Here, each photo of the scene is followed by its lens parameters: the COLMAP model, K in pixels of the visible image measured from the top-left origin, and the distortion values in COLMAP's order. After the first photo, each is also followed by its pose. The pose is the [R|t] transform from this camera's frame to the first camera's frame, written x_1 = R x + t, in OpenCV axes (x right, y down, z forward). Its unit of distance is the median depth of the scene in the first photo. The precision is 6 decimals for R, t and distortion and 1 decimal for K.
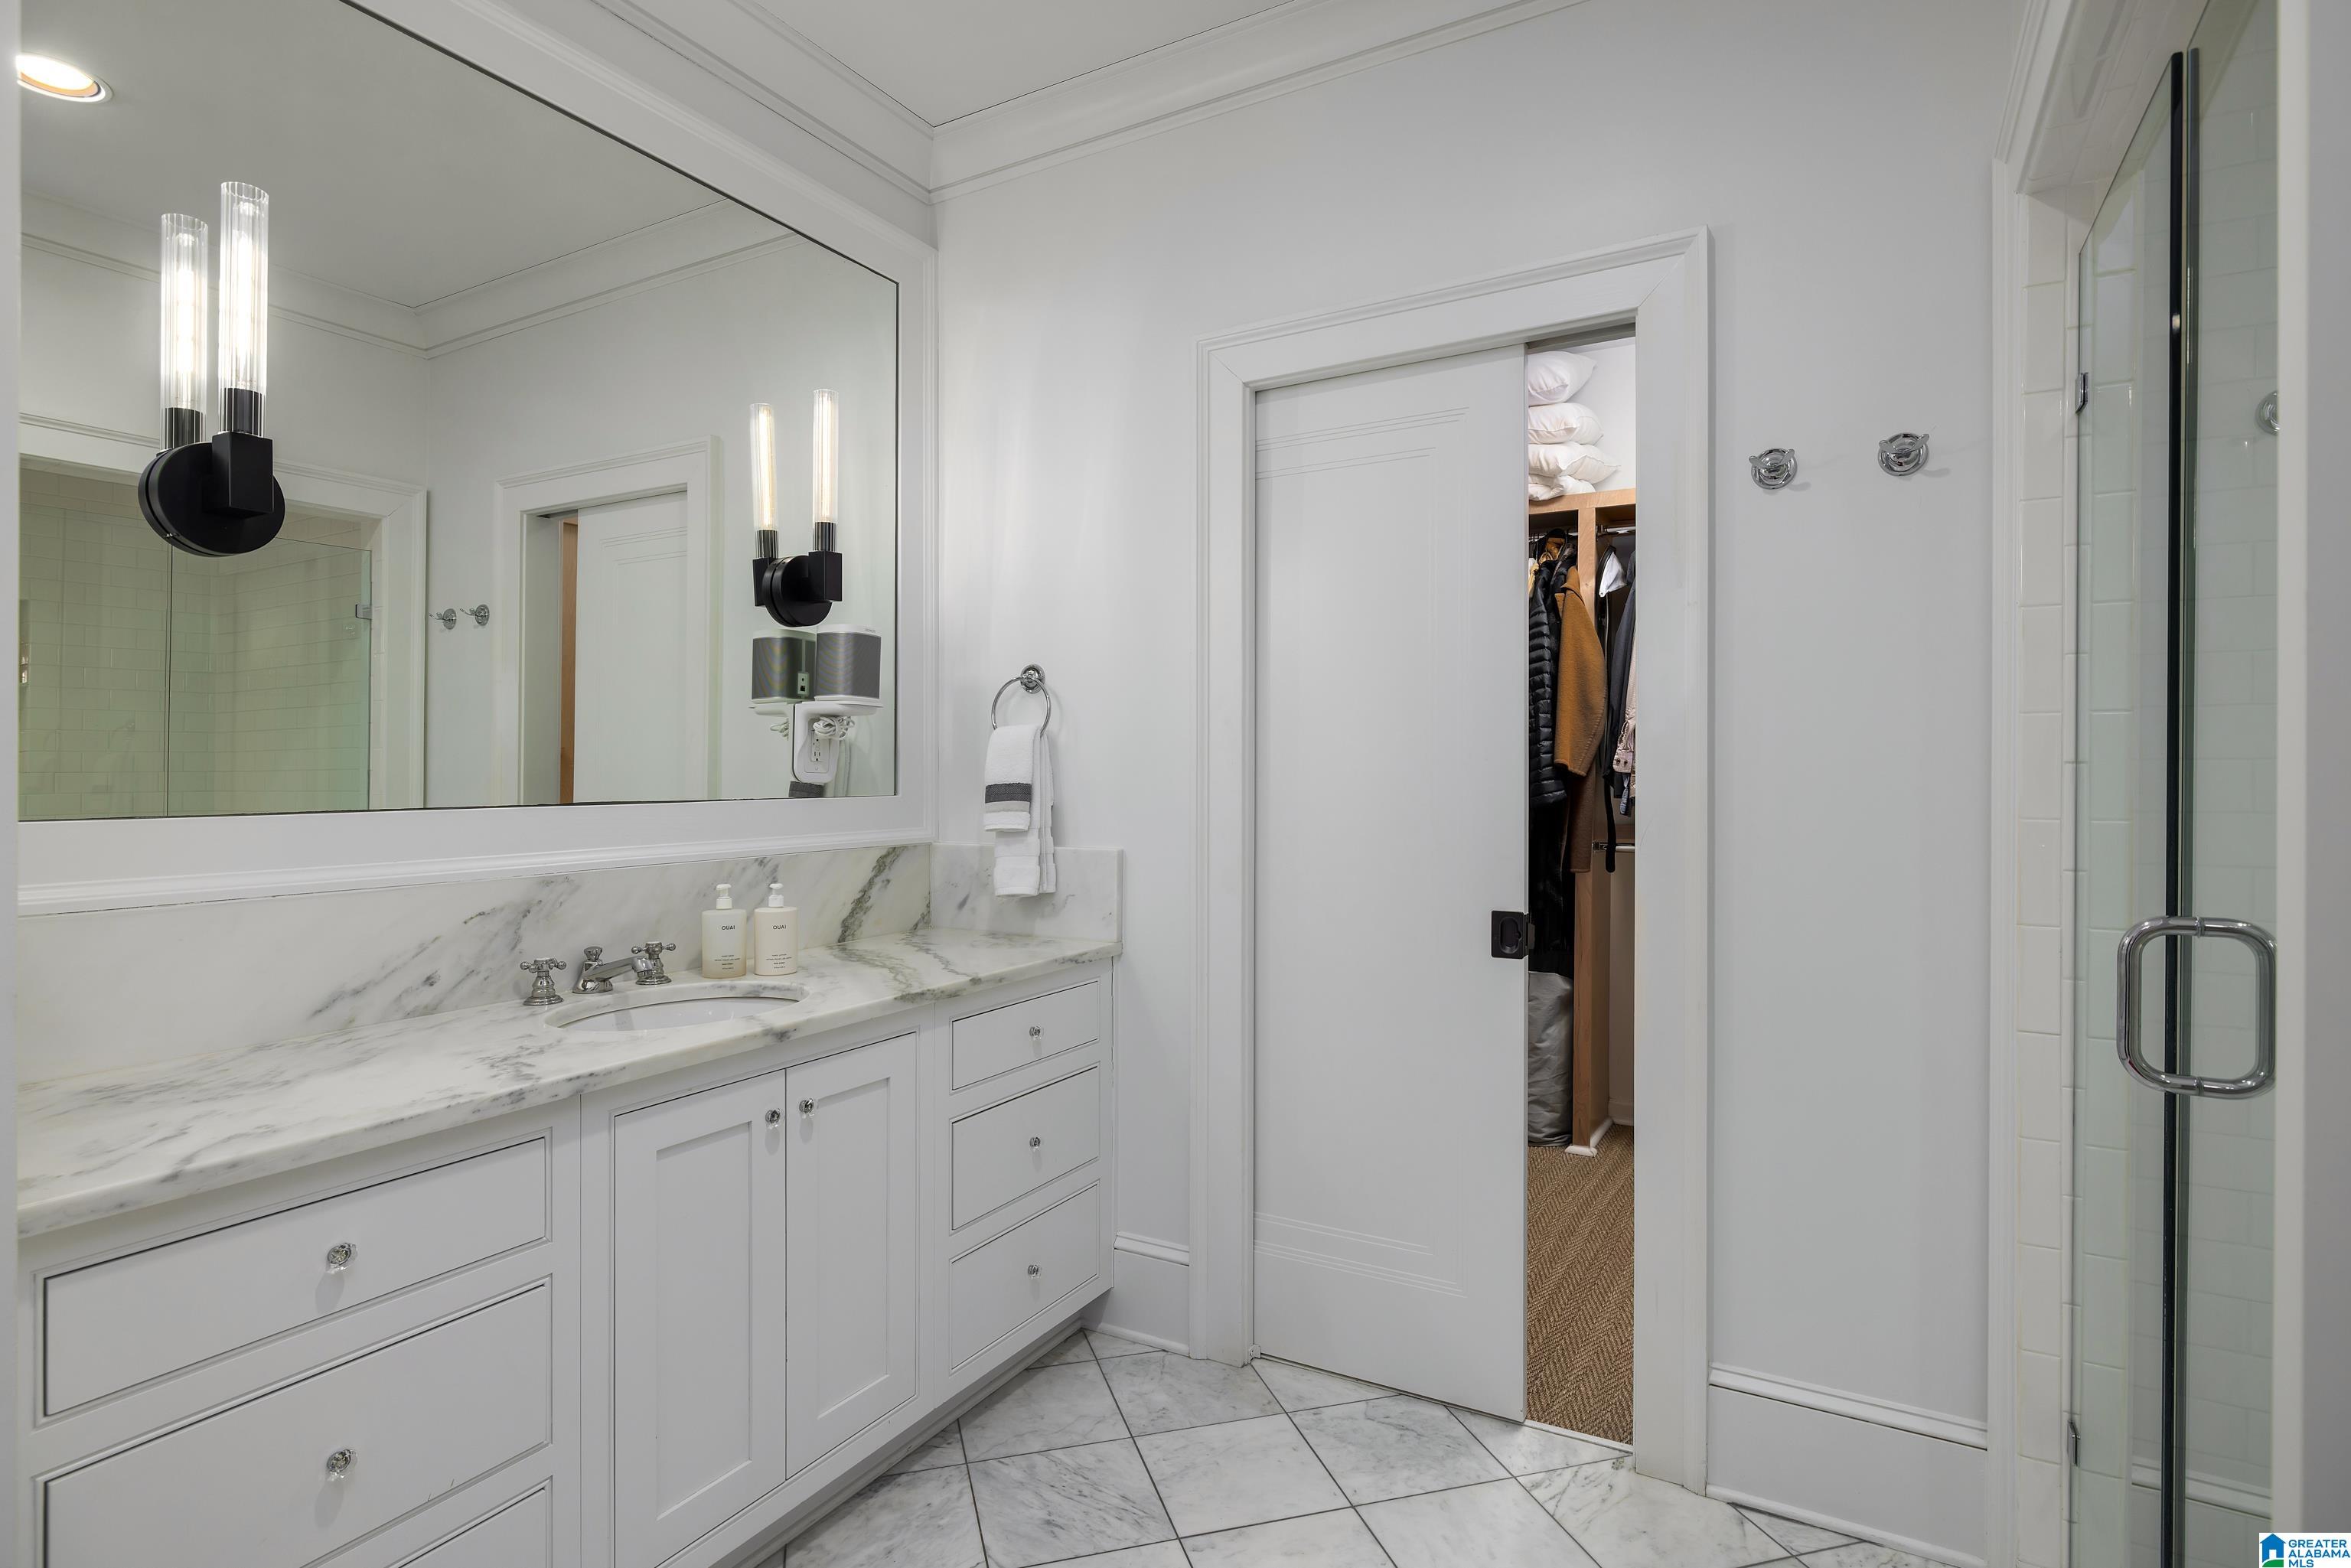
lens RADIAL K [[1172.4, 0, 1170.3], [0, 1172.4, 780.5], [0, 0, 1]] dist [-0.000110, 0.000962]
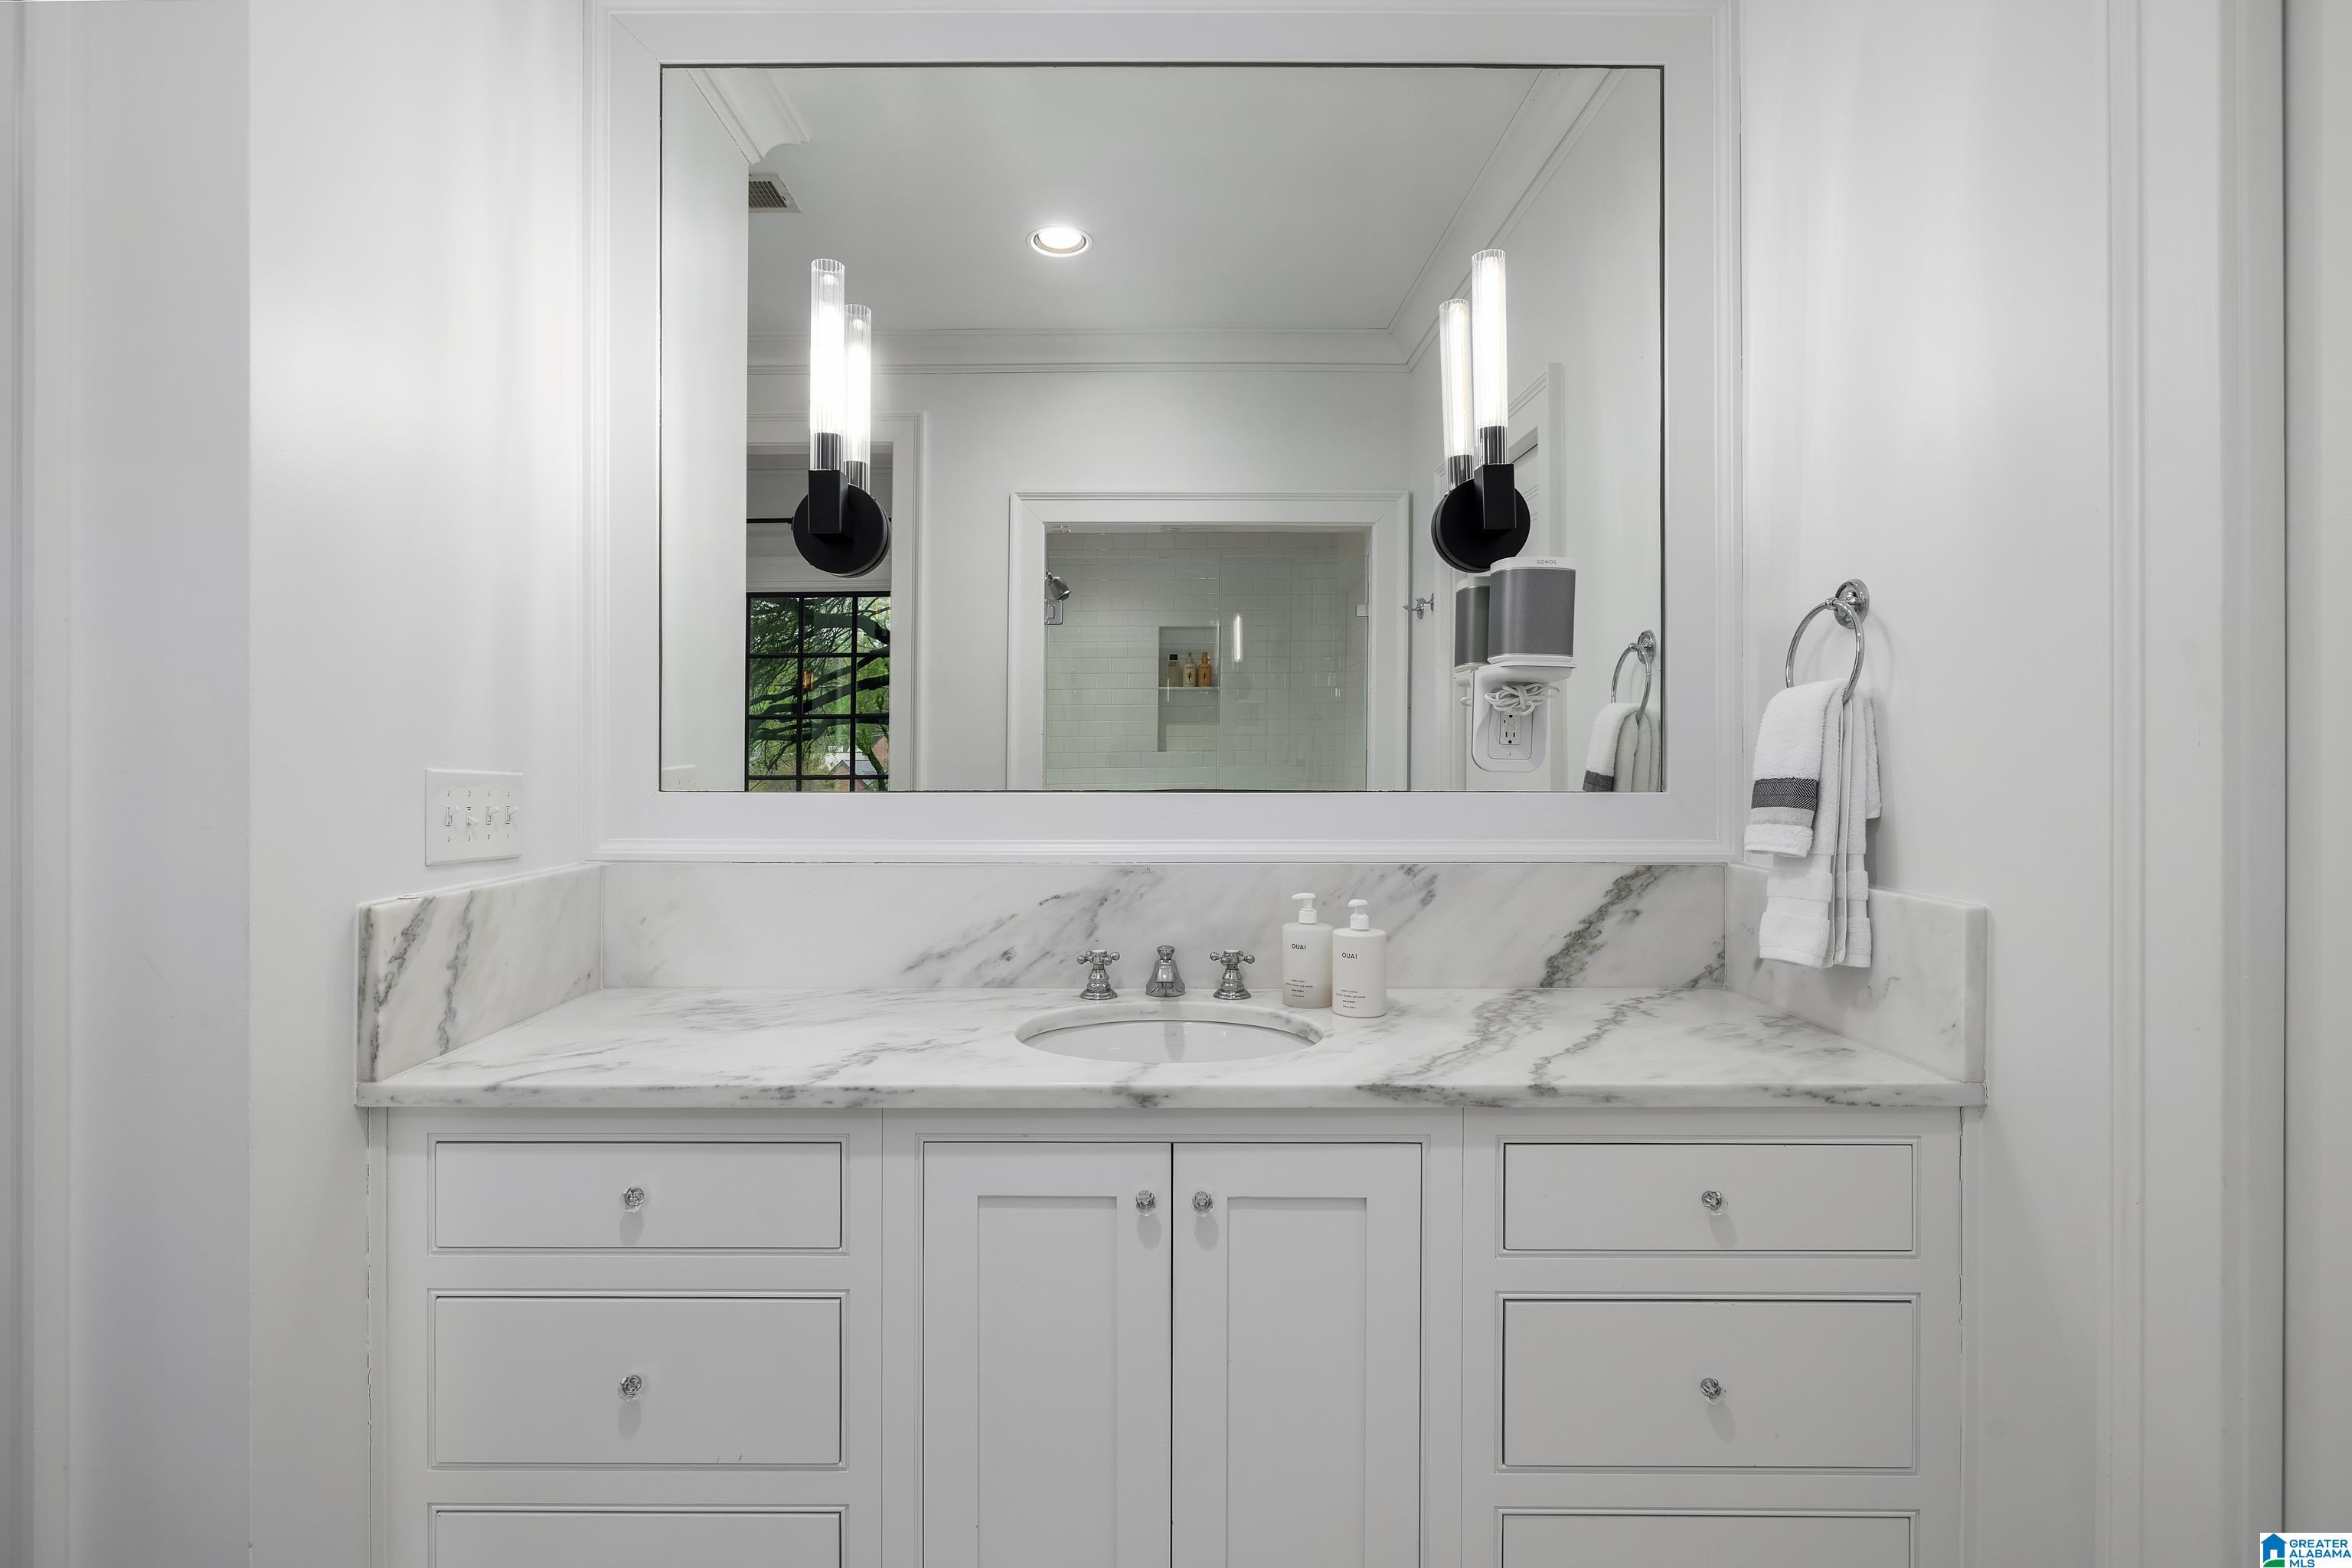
lens RADIAL K [[1124.5, 0, 1182.0], [0, 1124.5, 748.7], [0, 0, 1]] dist [-0.008561, 0.002209]
pose [[0.500186, -0.000660, -0.865918, 0.257383], [-0.010755, 0.999918, -0.006975, -0.006687], [0.865851, 0.012802, 0.500138, 0.519713]]
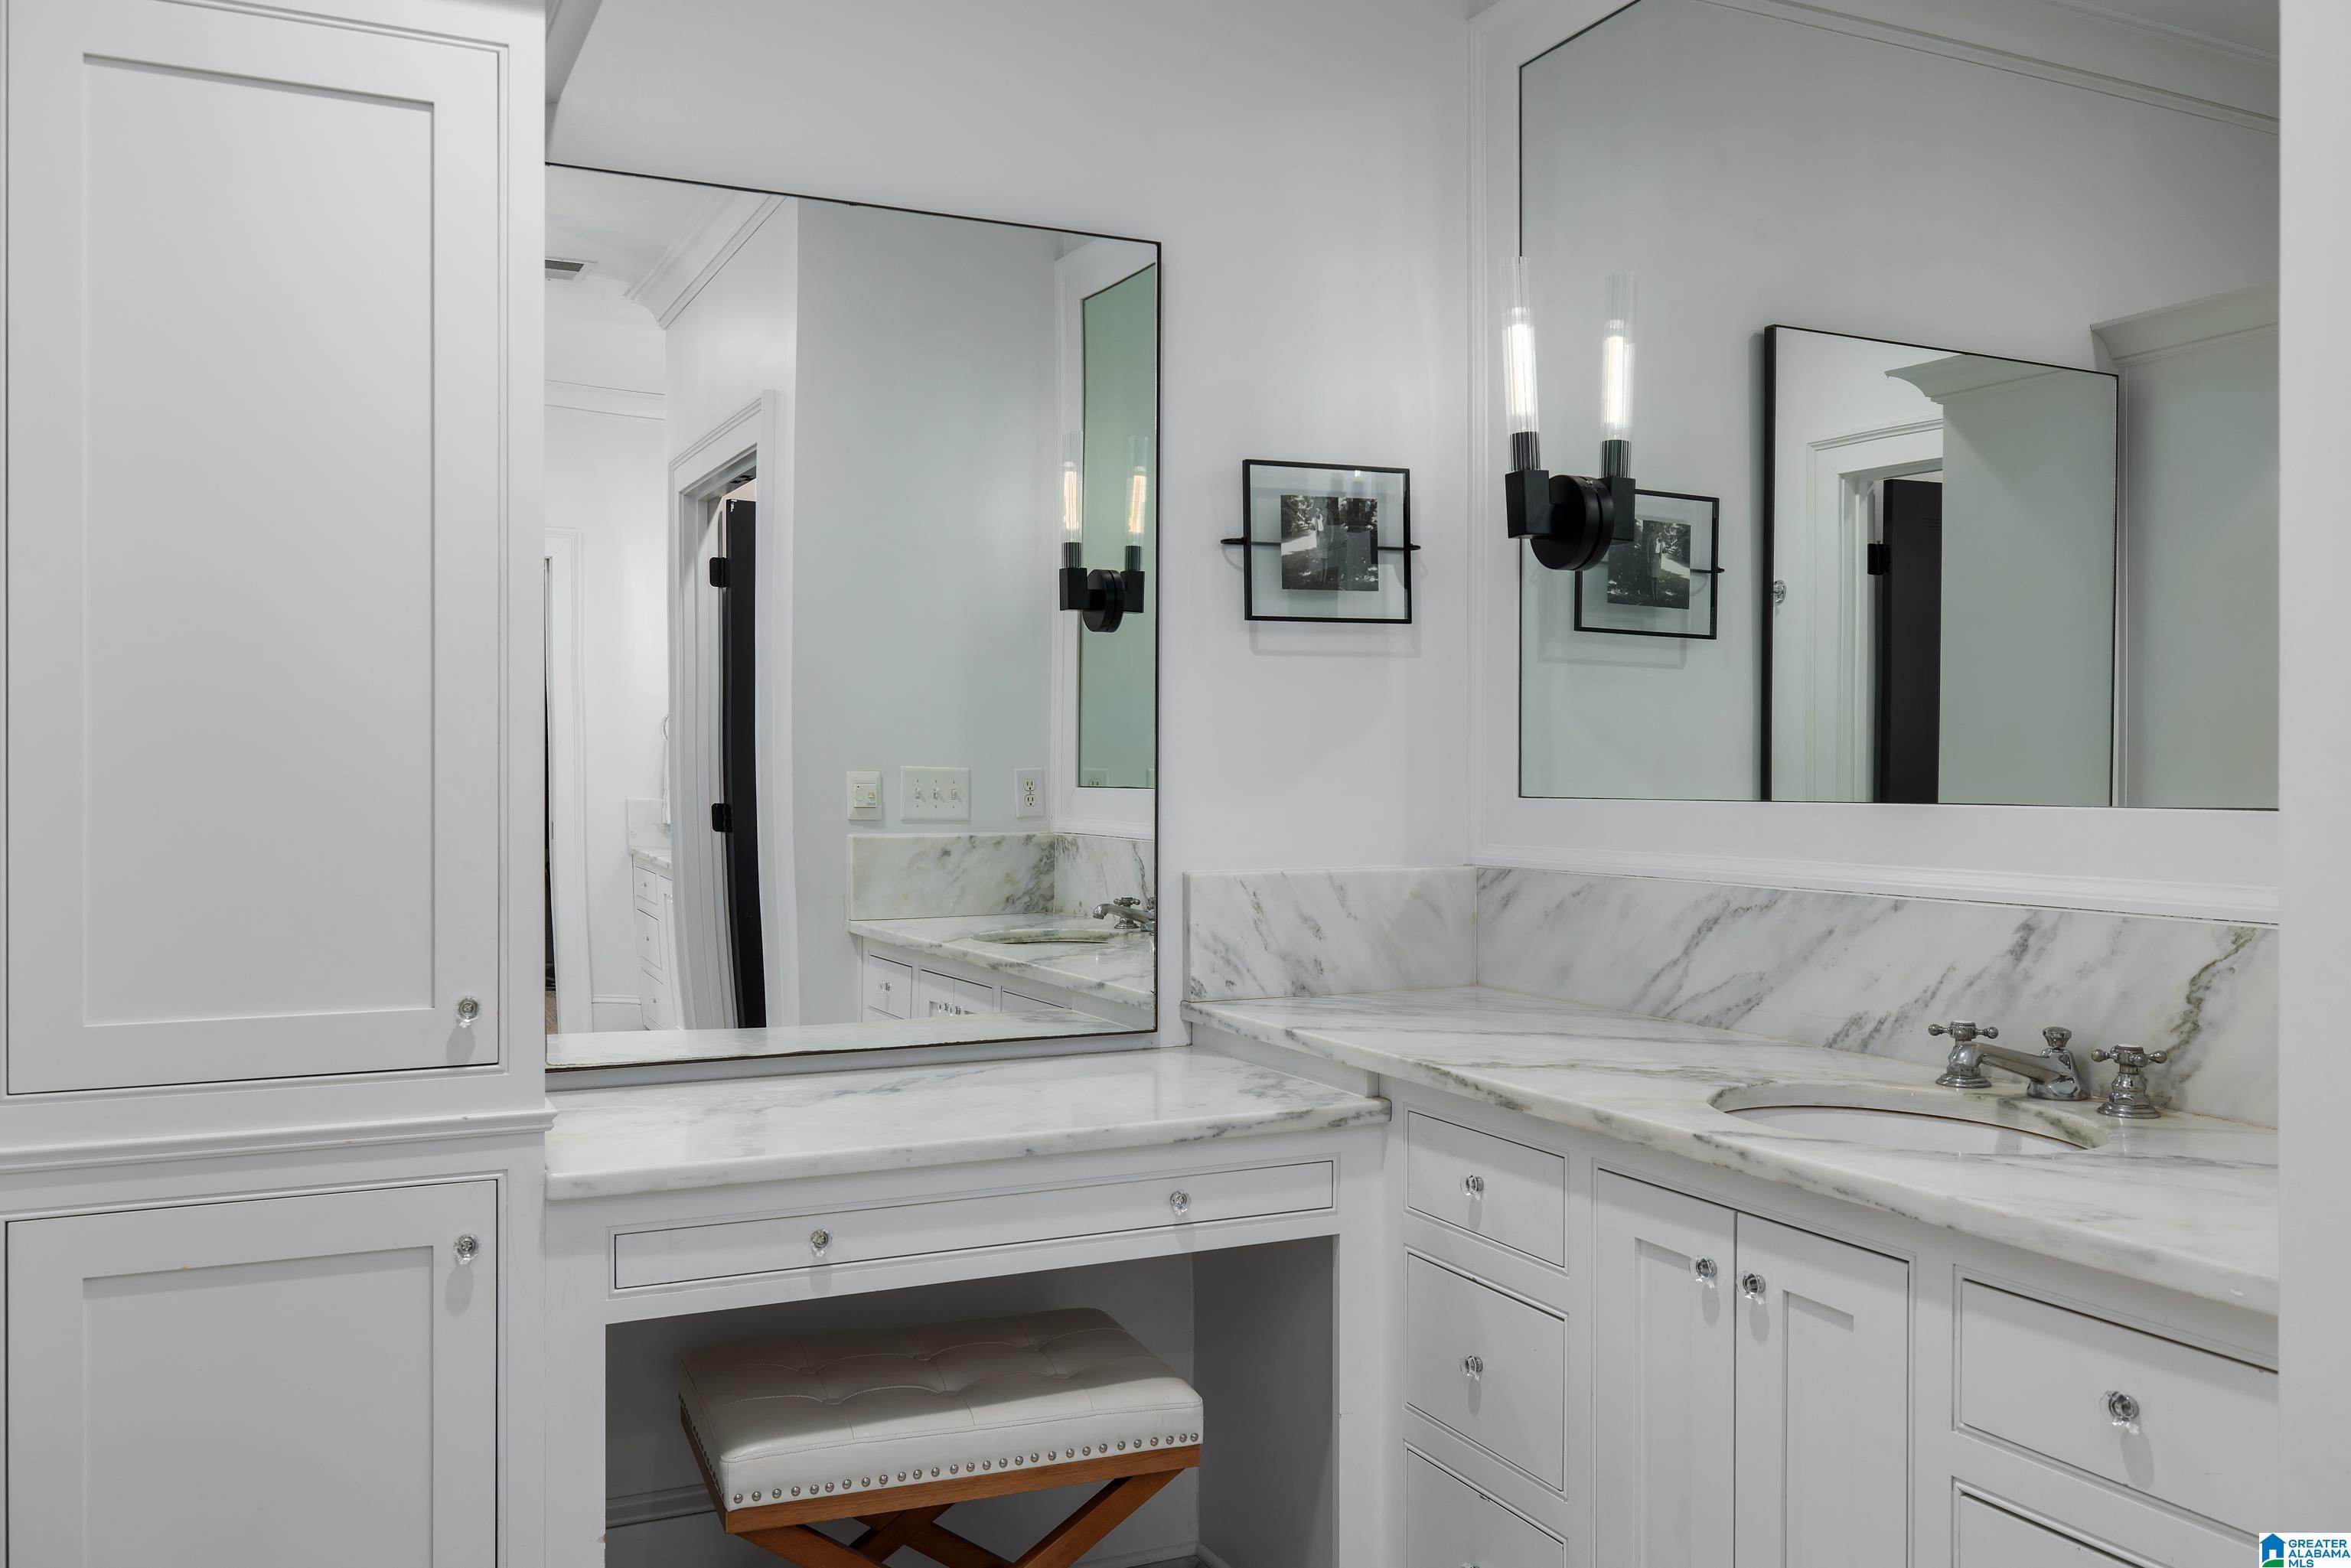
lens RADIAL K [[1879.8, 0, 1179.8], [0, 1879.8, 777.3], [0, 0, 1]] dist [-0.008303, -0.002740]
pose [[-0.556931, 0.016147, -0.830402, 0.590984], [0.001540, 0.999829, 0.018409, -0.015401], [0.830558, 0.008974, -0.556861, 1.086159]]
